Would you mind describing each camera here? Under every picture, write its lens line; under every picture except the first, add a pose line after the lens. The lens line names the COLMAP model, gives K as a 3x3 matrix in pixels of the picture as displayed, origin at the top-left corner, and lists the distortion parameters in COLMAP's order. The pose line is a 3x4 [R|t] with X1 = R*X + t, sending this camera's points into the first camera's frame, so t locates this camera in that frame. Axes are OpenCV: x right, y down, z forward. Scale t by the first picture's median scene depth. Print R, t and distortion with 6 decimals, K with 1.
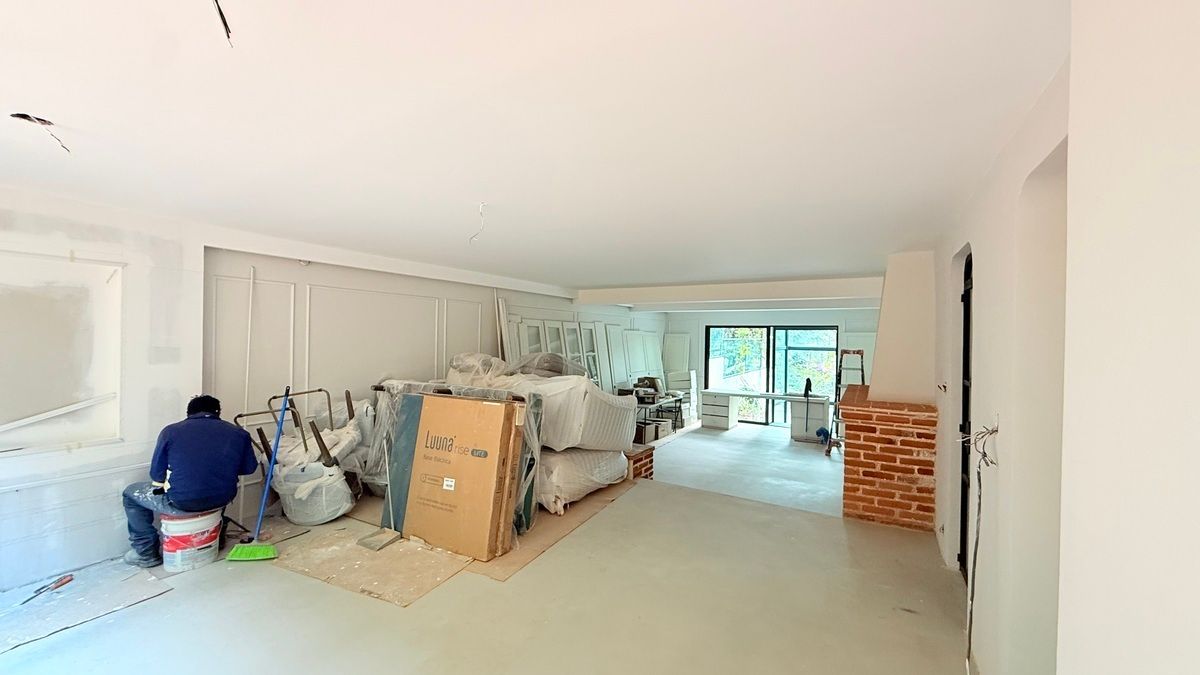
lens RADIAL K [[475.3, 0, 599.1], [0, 475.3, 341.2], [0, 0, 1]] dist [0.002698, 0.000189]
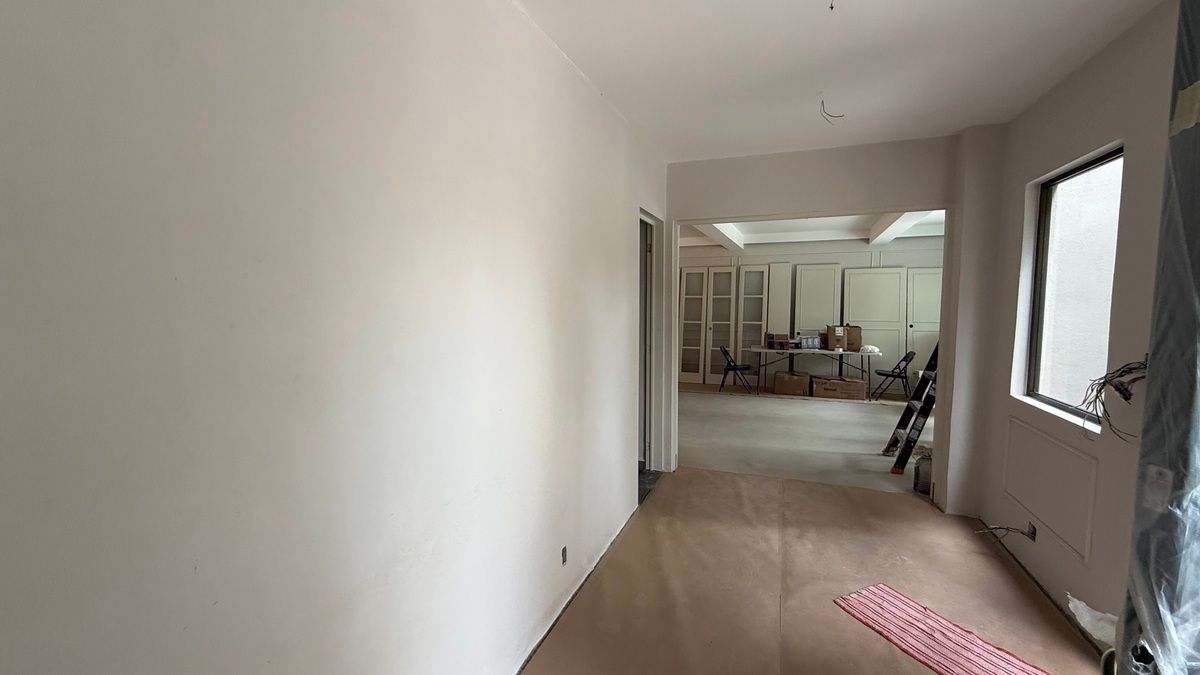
lens RADIAL K [[475.3, 0, 597.0], [0, 475.3, 339.8], [0, 0, 1]] dist [0.002698, 0.000189]
pose [[0.169089, 0.062110, -0.983642, 0.913108], [-0.001392, 0.998026, 0.062779, 0.055402], [0.985600, -0.009246, 0.168842, 0.496152]]
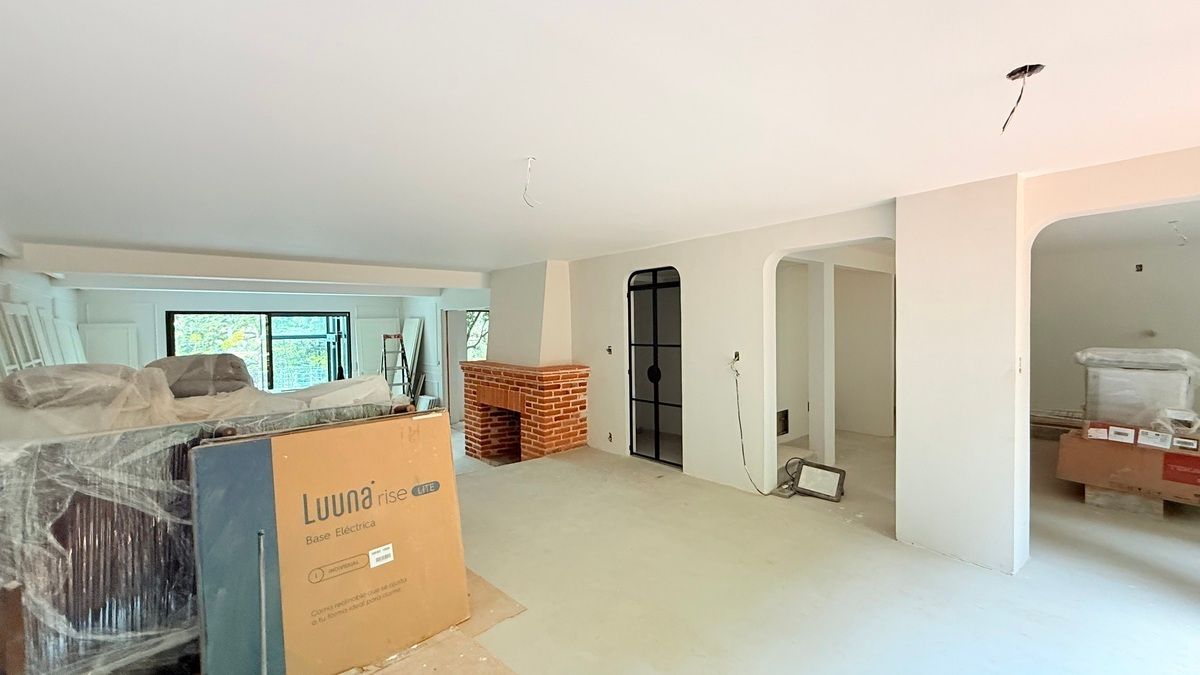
lens RADIAL K [[475.3, 0, 595.3], [0, 475.3, 335.6], [0, 0, 1]] dist [0.002698, 0.000189]
pose [[0.322652, -0.041703, 0.945598, -0.324704], [0.027027, 0.999027, 0.034838, -0.004103], [-0.946132, 0.014316, 0.323465, 0.205274]]
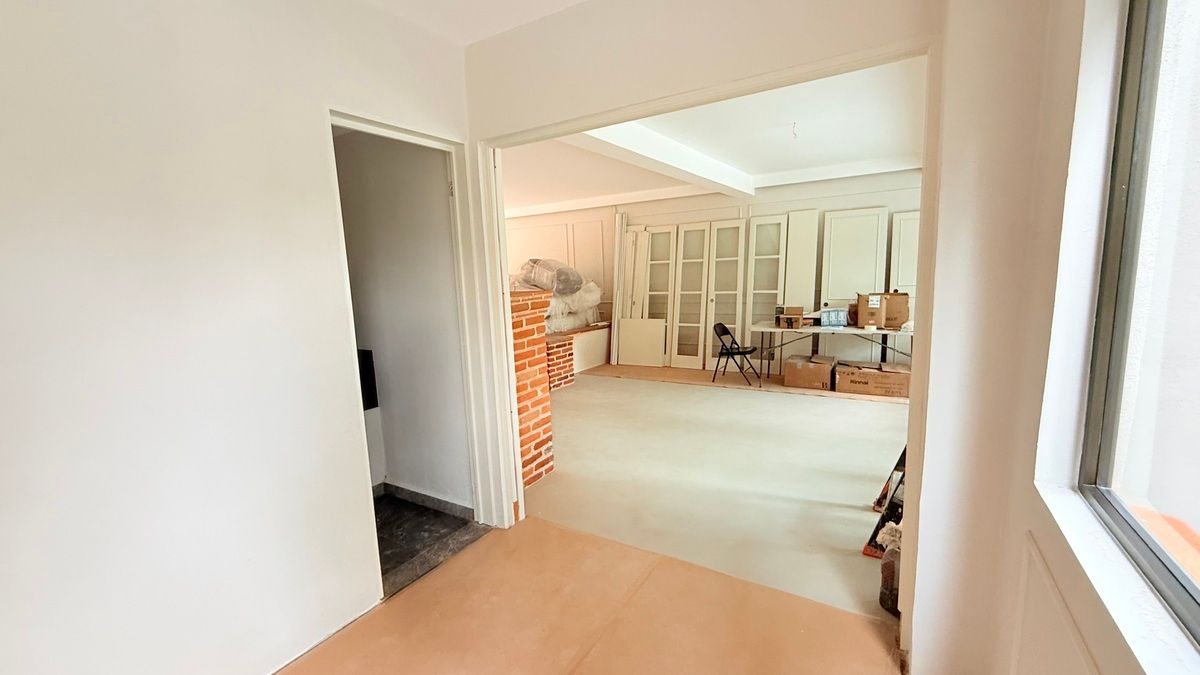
lens RADIAL K [[475.3, 0, 598.6], [0, 475.3, 336.9], [0, 0, 1]] dist [0.002698, 0.000189]
pose [[-0.013225, 0.120813, -0.992587, 0.760641], [0.031452, 0.992233, 0.120351, 0.053572], [0.999418, -0.029627, -0.016922, 0.727044]]
